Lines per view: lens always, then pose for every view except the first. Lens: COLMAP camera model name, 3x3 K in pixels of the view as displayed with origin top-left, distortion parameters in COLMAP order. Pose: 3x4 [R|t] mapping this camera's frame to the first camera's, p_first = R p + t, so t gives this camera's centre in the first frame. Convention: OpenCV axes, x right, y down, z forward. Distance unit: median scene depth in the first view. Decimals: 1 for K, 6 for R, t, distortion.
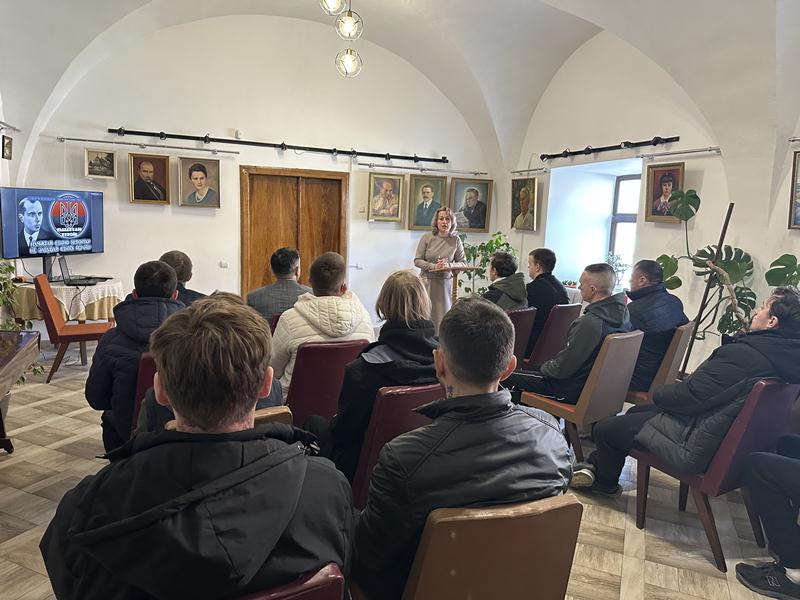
lens RADIAL K [[548.3, 0, 401.3], [0, 548.3, 297.9], [0, 0, 1]] dist [0.034178, -0.051859]
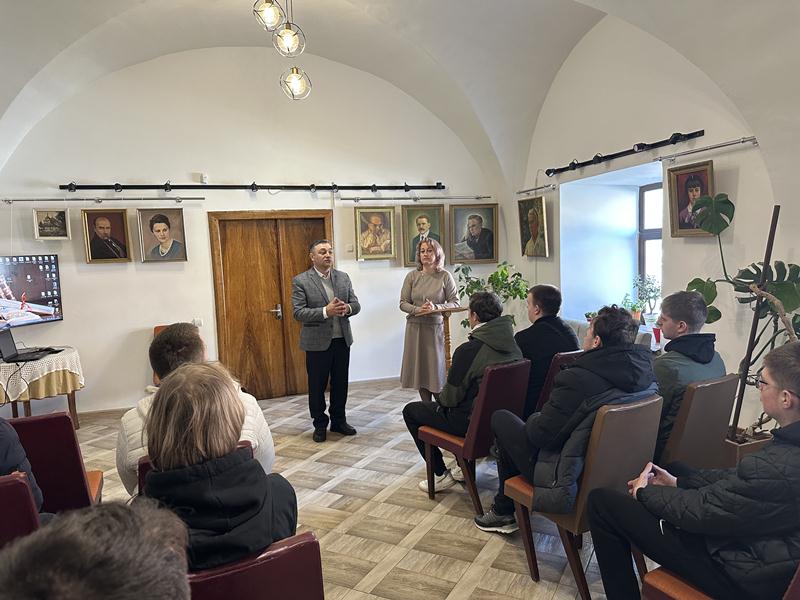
lens RADIAL K [[548.3, 0, 404.0], [0, 548.3, 306.0], [0, 0, 1]] dist [0.034178, -0.051859]
pose [[0.993828, -0.072449, -0.084008, 0.088272], [0.068661, 0.996525, -0.047145, -0.021358], [0.087132, 0.041086, 0.995349, 0.128270]]
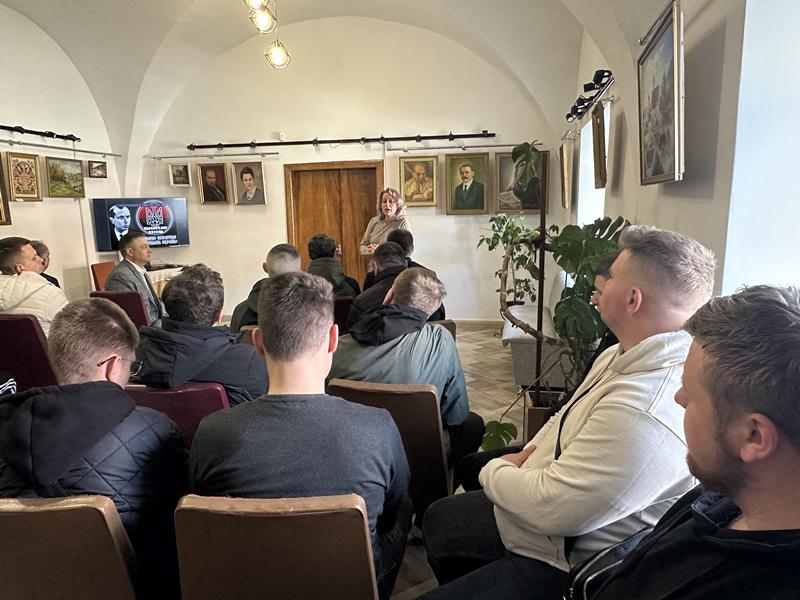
lens RADIAL K [[548.3, 0, 387.2], [0, 548.3, 292.8], [0, 0, 1]] dist [0.034178, -0.051859]
pose [[0.824392, 0.031072, -0.565166, 0.487861], [-0.029110, 0.999498, 0.012490, -0.003207], [0.565271, 0.006155, 0.824883, 0.202053]]
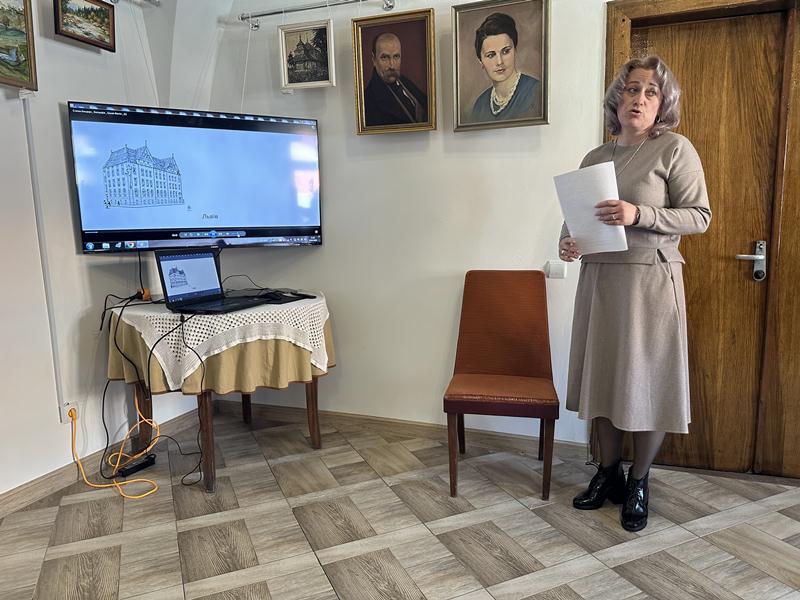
lens RADIAL K [[548.3, 0, 408.8], [0, 548.3, 308.2], [0, 0, 1]] dist [0.034178, -0.051859]
pose [[0.747225, 0.048961, -0.662765, -0.131894], [-0.052058, 0.998530, 0.015074, -0.032275], [0.662529, 0.023238, 0.748676, 0.613442]]
